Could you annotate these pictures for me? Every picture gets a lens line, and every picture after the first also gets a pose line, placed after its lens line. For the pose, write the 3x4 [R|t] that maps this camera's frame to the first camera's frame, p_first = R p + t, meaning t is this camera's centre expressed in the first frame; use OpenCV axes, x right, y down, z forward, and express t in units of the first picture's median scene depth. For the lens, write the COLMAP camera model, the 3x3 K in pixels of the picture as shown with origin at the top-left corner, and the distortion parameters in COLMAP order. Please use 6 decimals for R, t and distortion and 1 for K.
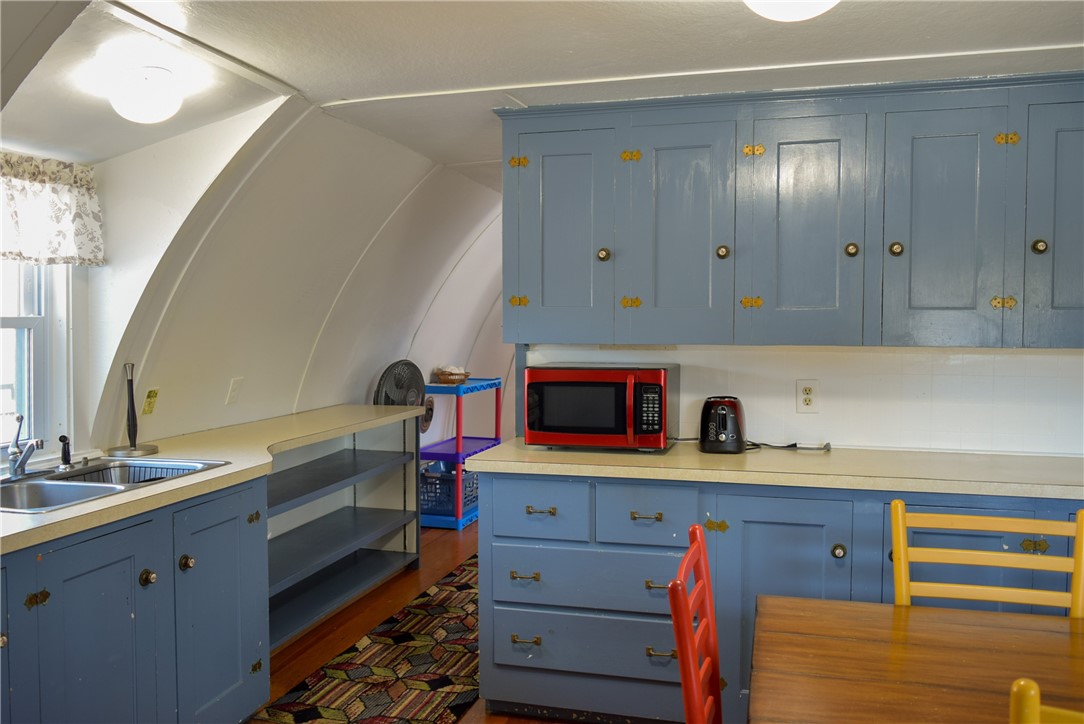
lens RADIAL K [[880.5, 0, 543.5], [0, 880.5, 357.3], [0, 0, 1]] dist [-0.009048, -0.005130]
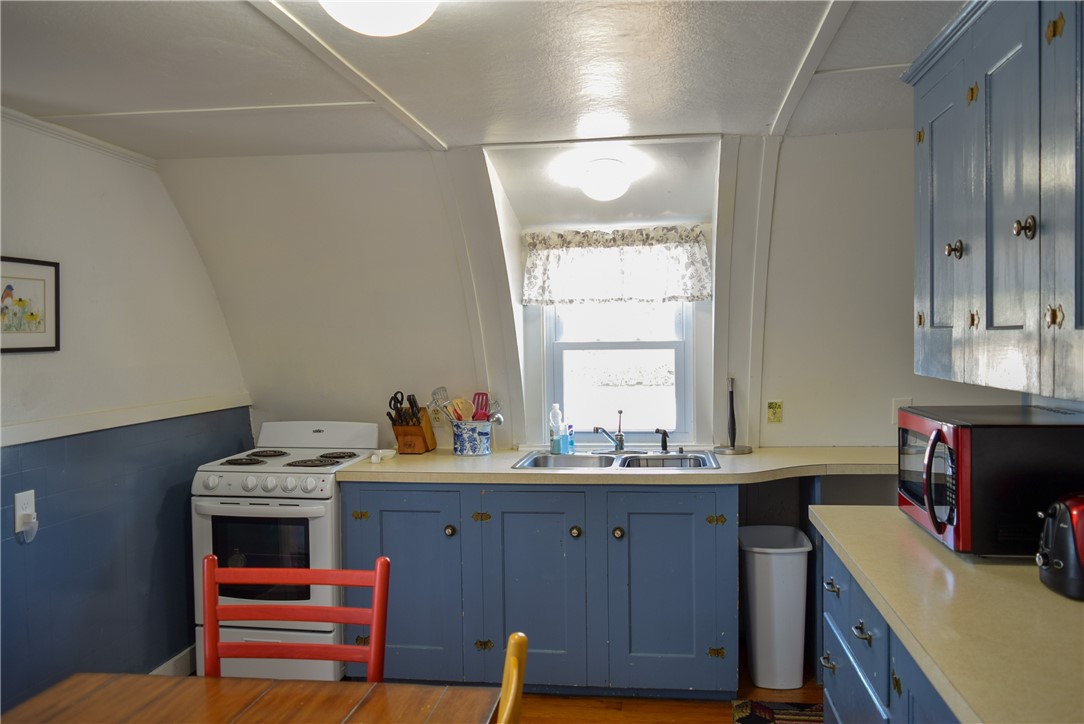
lens RADIAL K [[823.5, 0, 543.8], [0, 823.5, 363.3], [0, 0, 1]] dist [-0.041003, 0.019447]
pose [[0.110098, 0.014863, -0.993810, 0.684379], [-0.025934, 0.999591, 0.012077, -0.021863], [0.993582, 0.024444, 0.110439, 0.663219]]
